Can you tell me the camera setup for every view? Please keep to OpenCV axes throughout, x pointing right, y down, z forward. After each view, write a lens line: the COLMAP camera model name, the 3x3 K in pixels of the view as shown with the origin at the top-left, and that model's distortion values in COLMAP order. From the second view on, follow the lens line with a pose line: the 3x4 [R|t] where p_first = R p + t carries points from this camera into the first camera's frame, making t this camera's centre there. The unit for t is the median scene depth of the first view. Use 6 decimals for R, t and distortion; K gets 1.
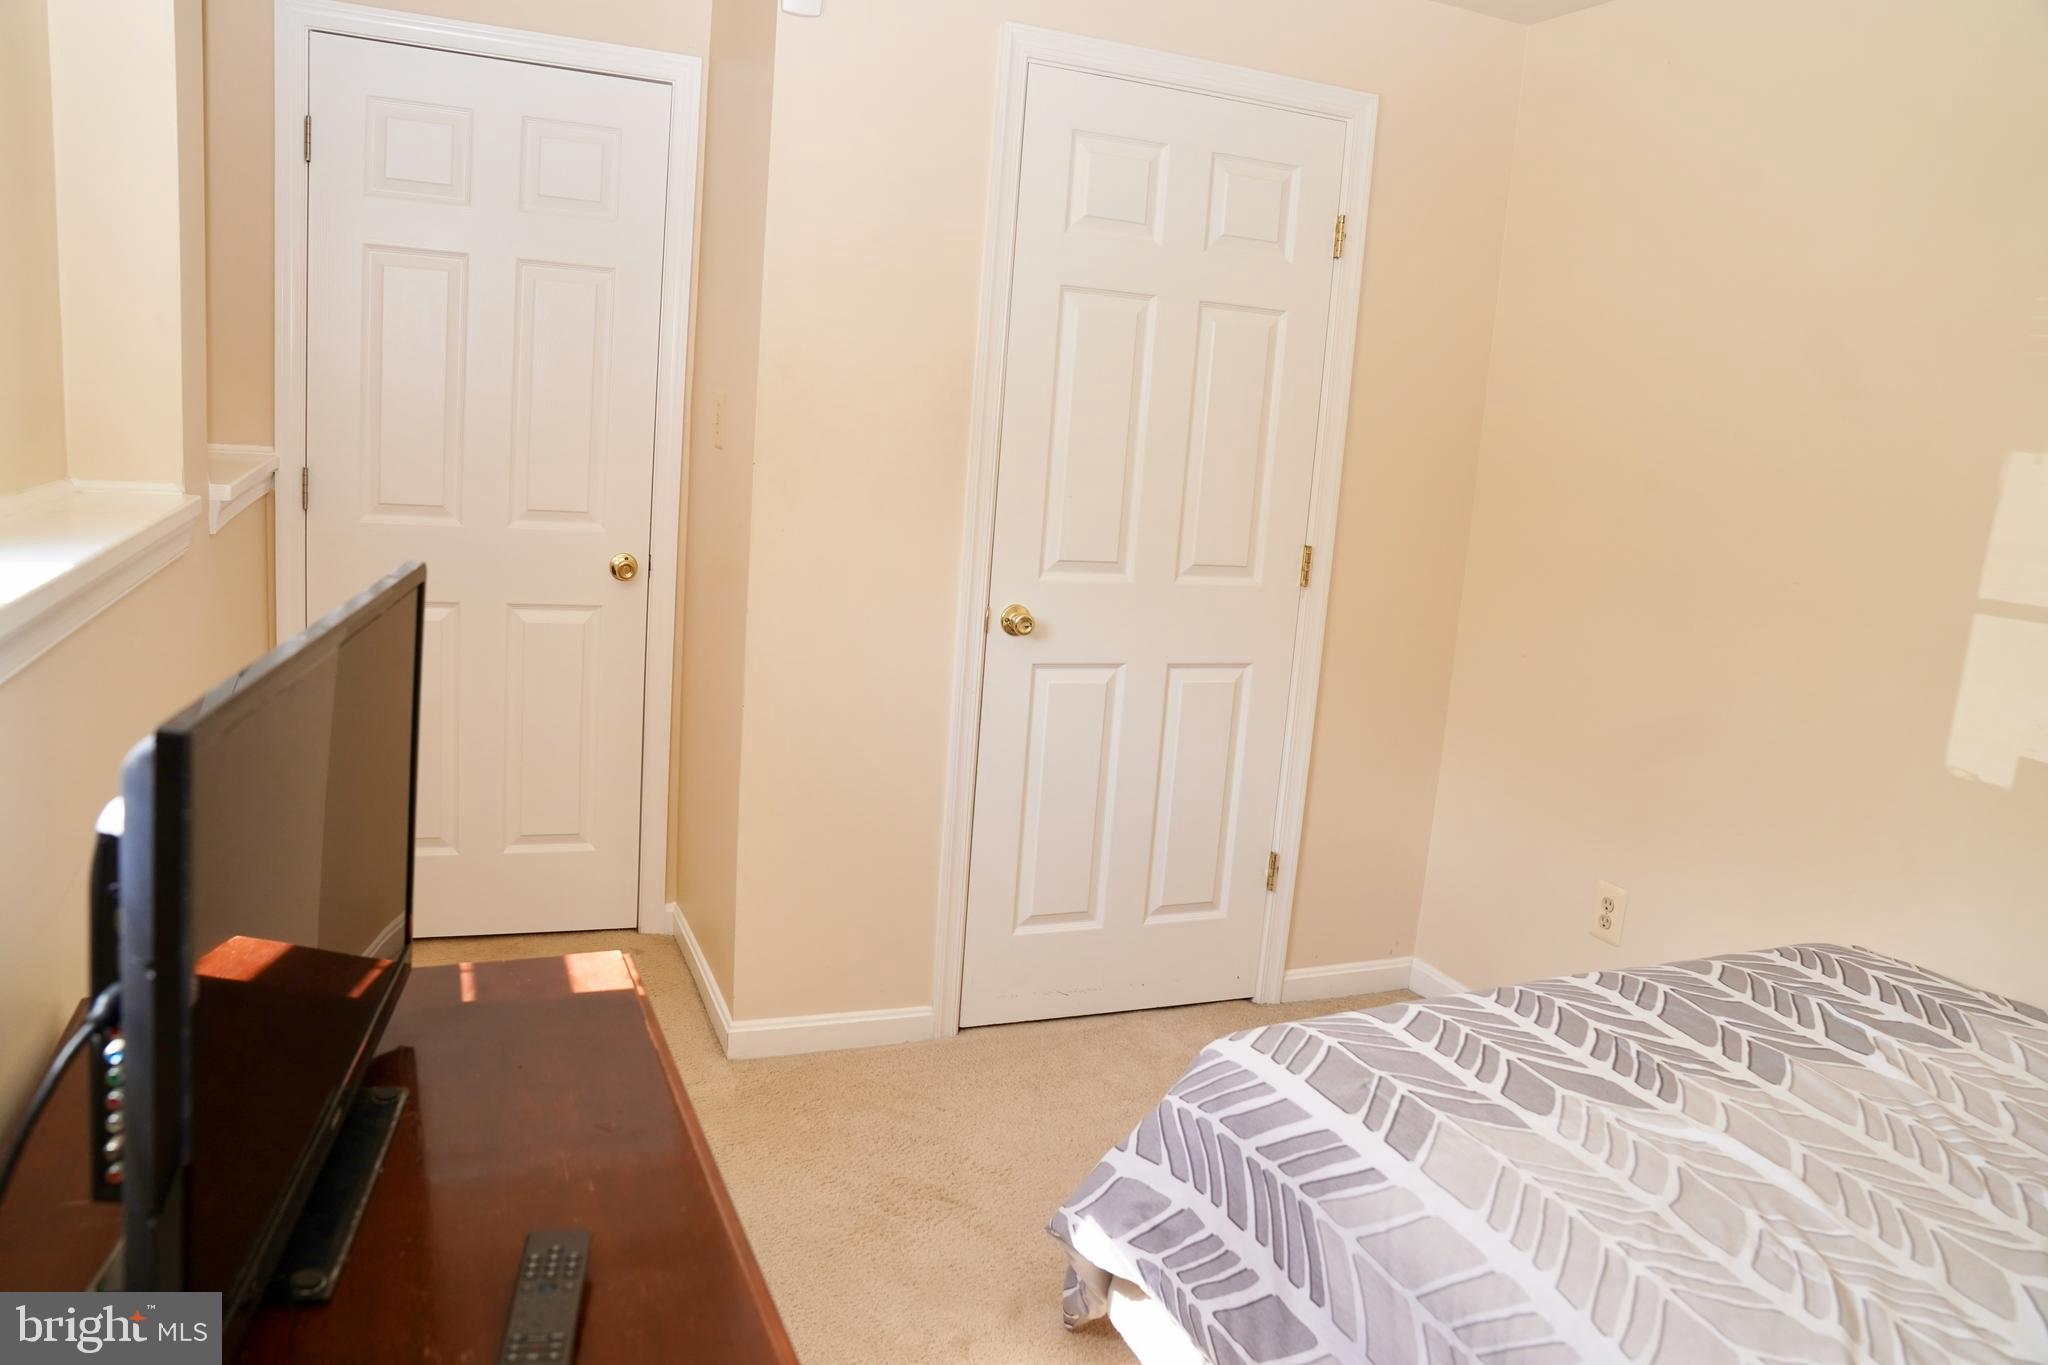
lens RADIAL K [[1438.5, 0, 1020.3], [0, 1438.5, 683.4], [0, 0, 1]] dist [-0.104542, 0.055601]
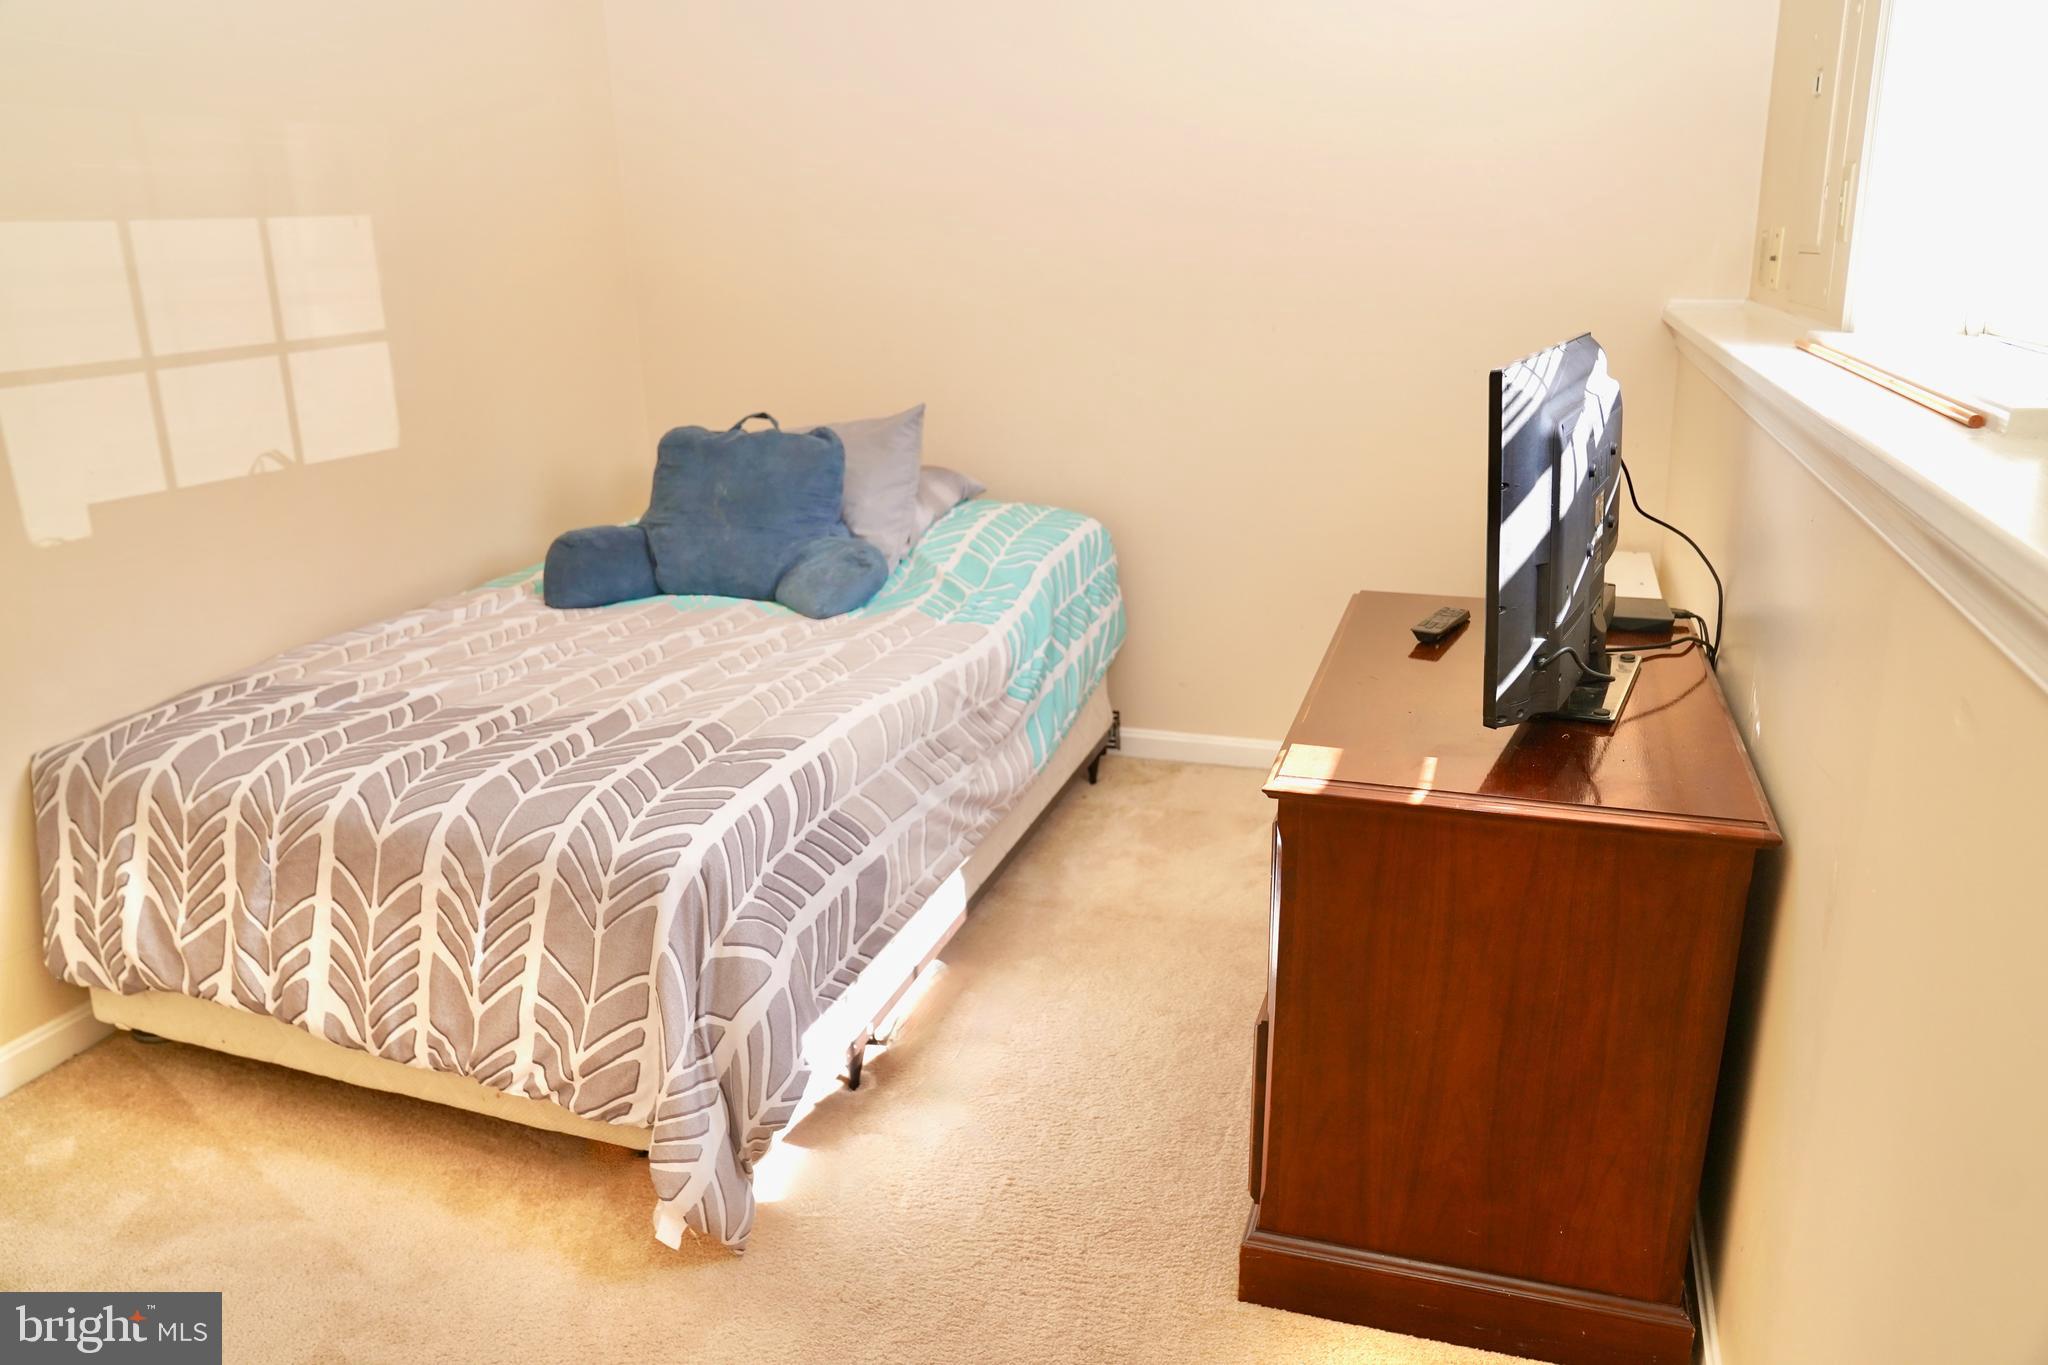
lens RADIAL K [[1438.5, 0, 1021.8], [0, 1438.5, 682.9], [0, 0, 1]] dist [-0.104542, 0.055601]
pose [[-0.739753, -0.250414, 0.624547, -0.664603], [0.104184, 0.874352, 0.473976, -0.321757], [-0.664764, 0.415693, -0.620716, 1.493074]]
